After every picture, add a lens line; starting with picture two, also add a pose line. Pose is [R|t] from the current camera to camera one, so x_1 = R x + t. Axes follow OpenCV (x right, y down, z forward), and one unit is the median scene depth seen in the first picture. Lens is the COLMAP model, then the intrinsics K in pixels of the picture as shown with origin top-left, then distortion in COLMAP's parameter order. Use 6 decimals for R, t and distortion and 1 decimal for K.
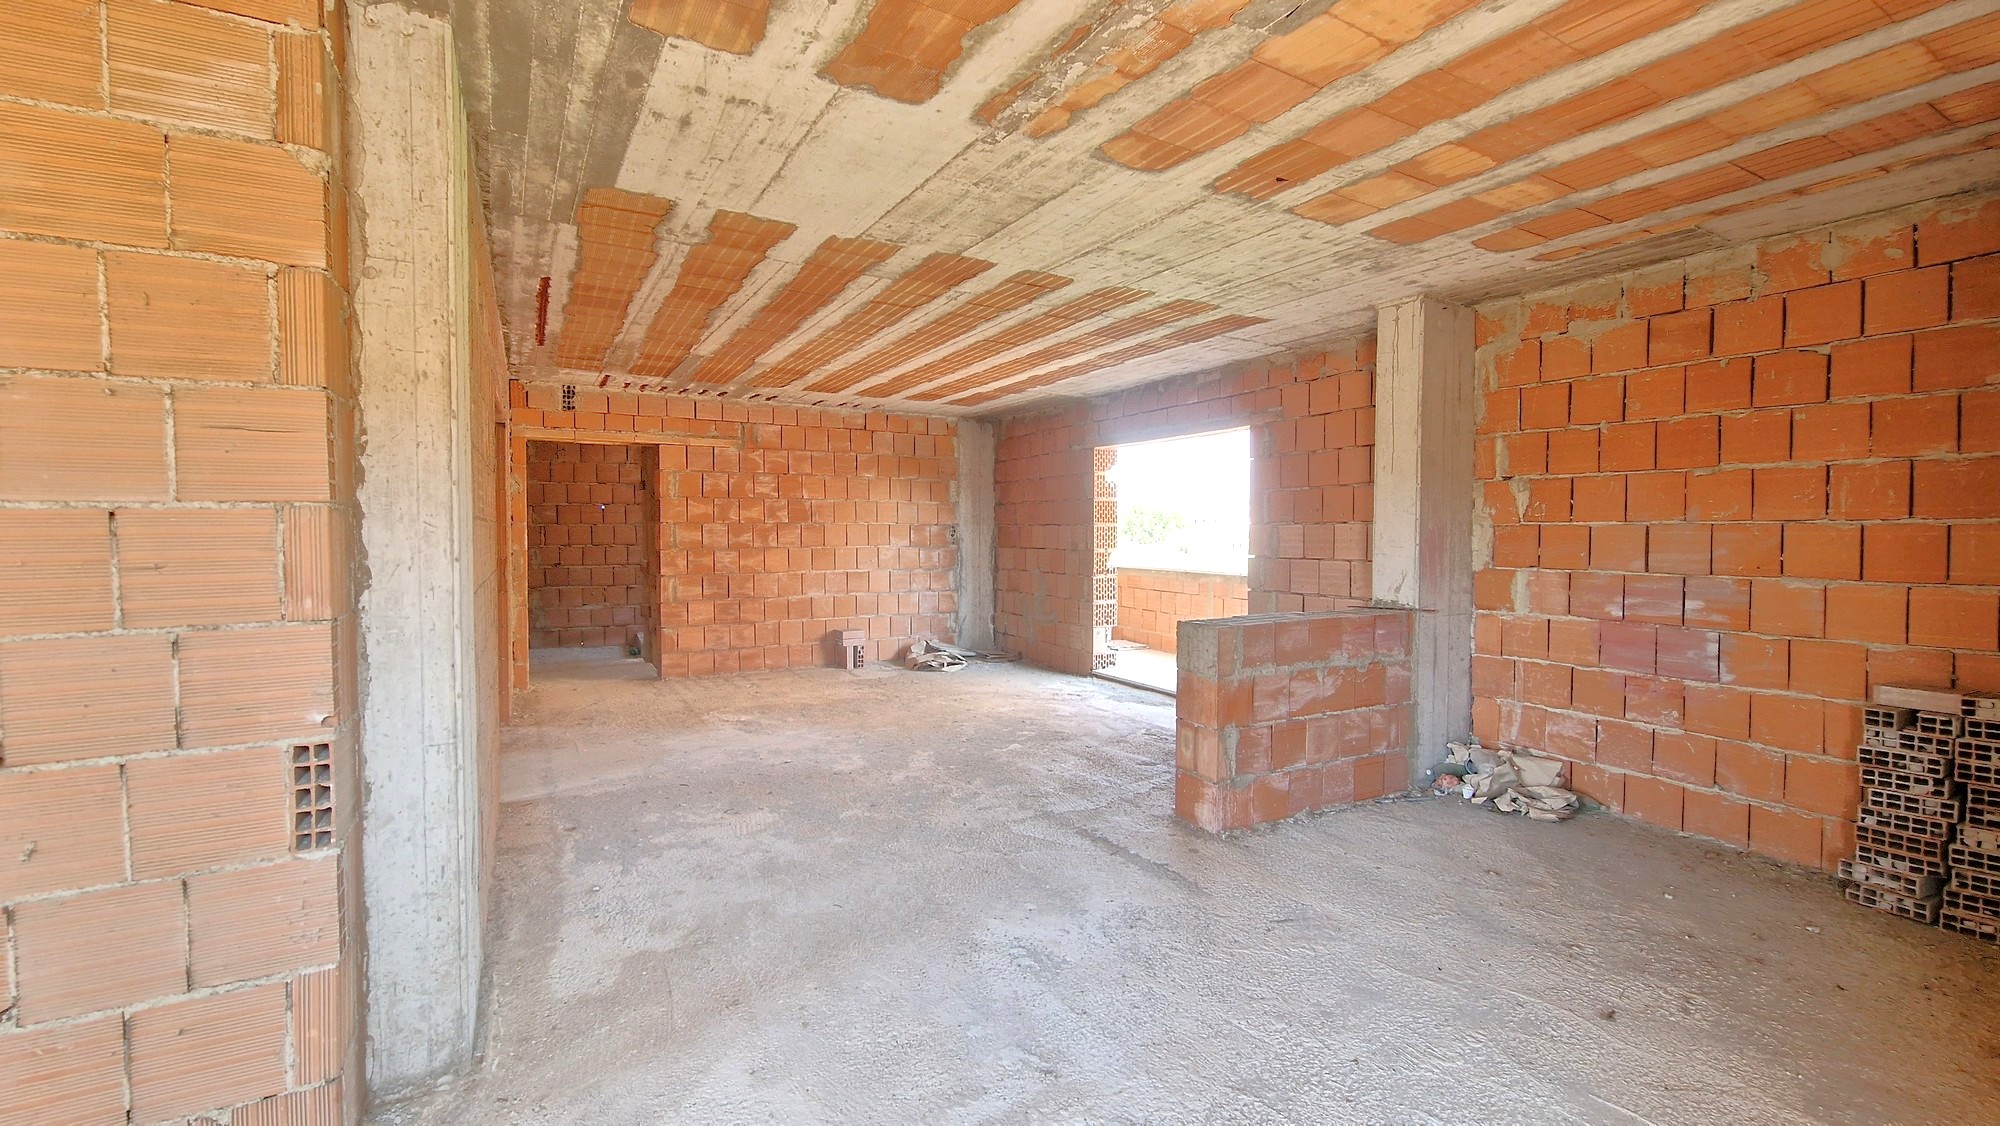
lens RADIAL K [[812.8, 0, 1002.4], [0, 812.8, 554.5], [0, 0, 1]] dist [0.001650, -0.000177]
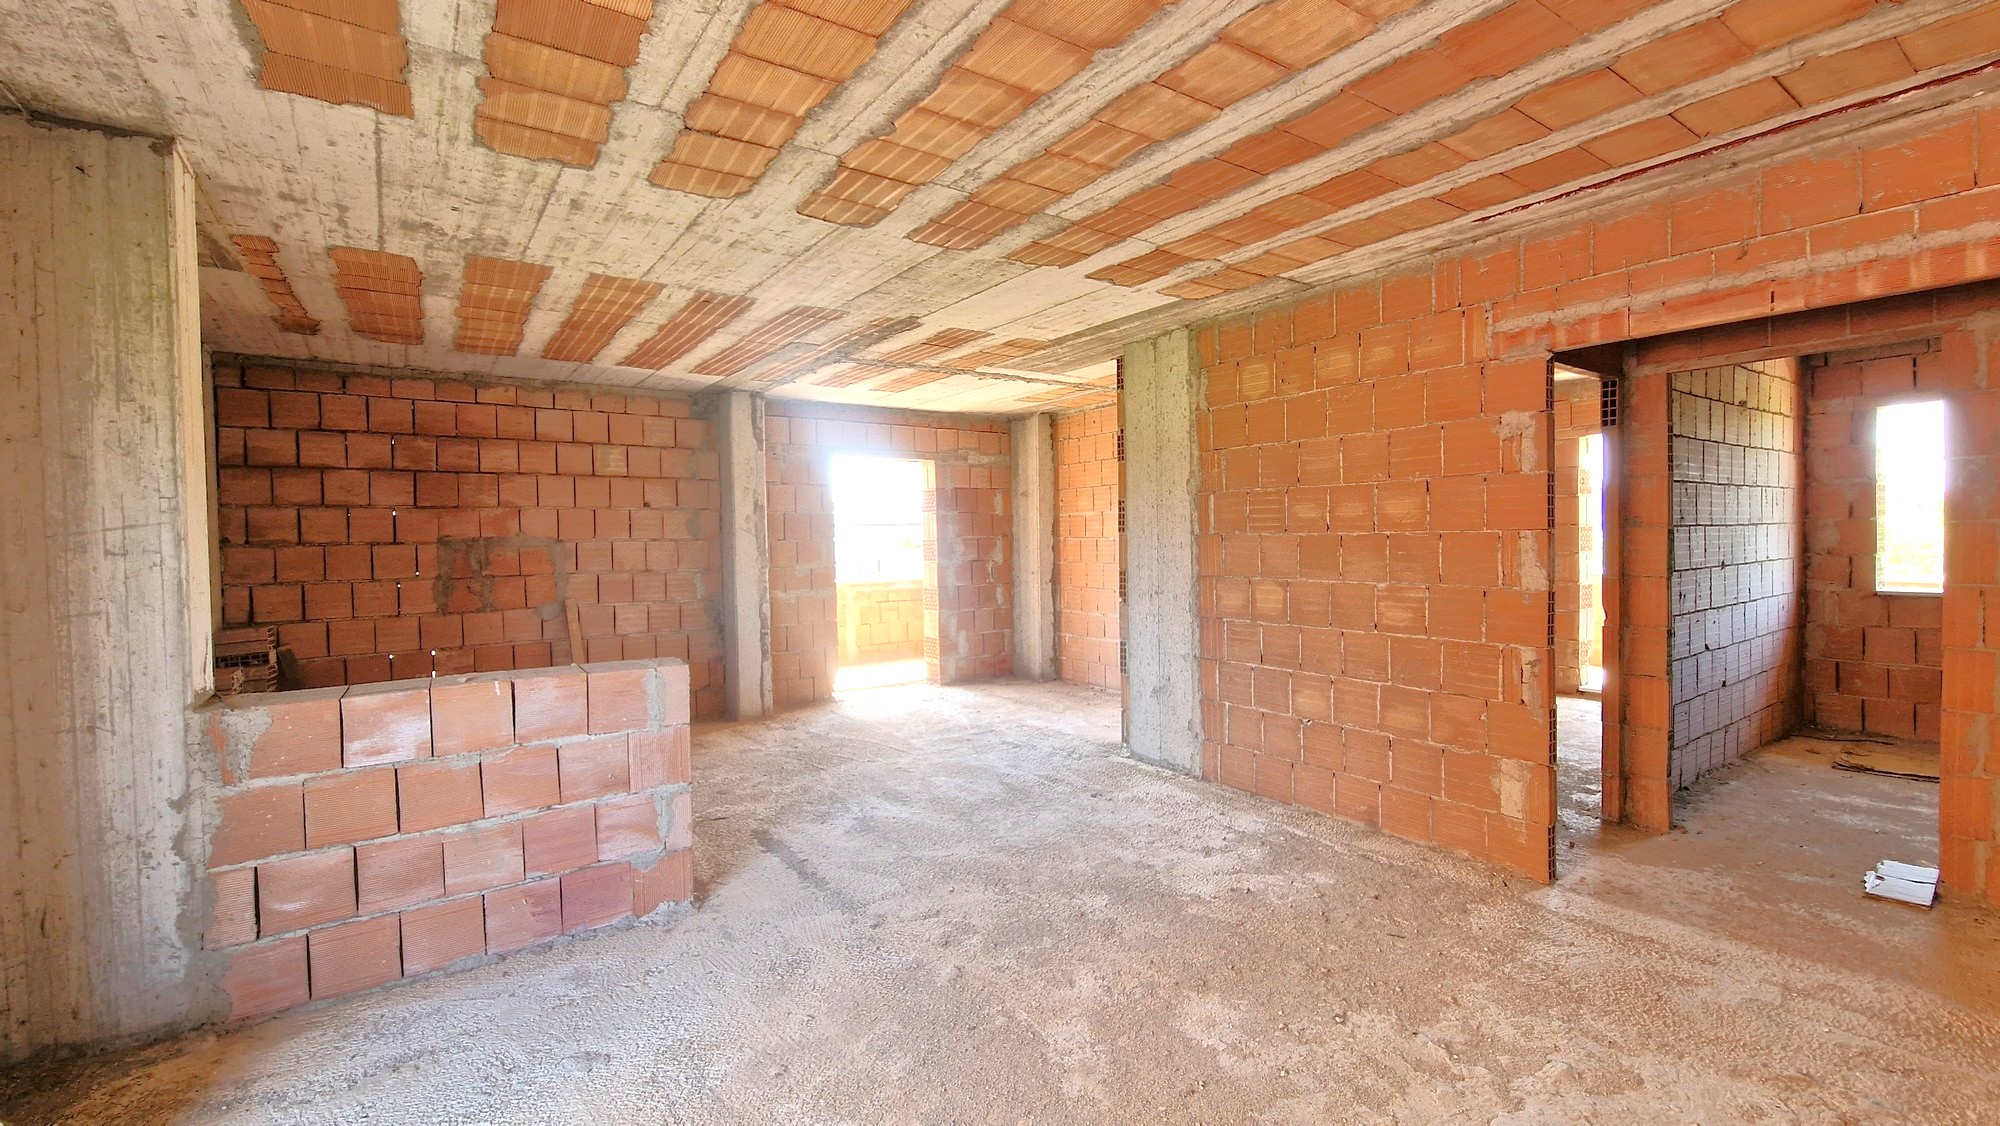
lens RADIAL K [[812.8, 0, 998.9], [0, 812.8, 565.8], [0, 0, 1]] dist [0.001650, -0.000177]
pose [[-0.996488, 0.017102, -0.081971, -0.029711], [0.011713, 0.997765, 0.065782, -0.066246], [0.082913, 0.064590, -0.994461, 1.818342]]
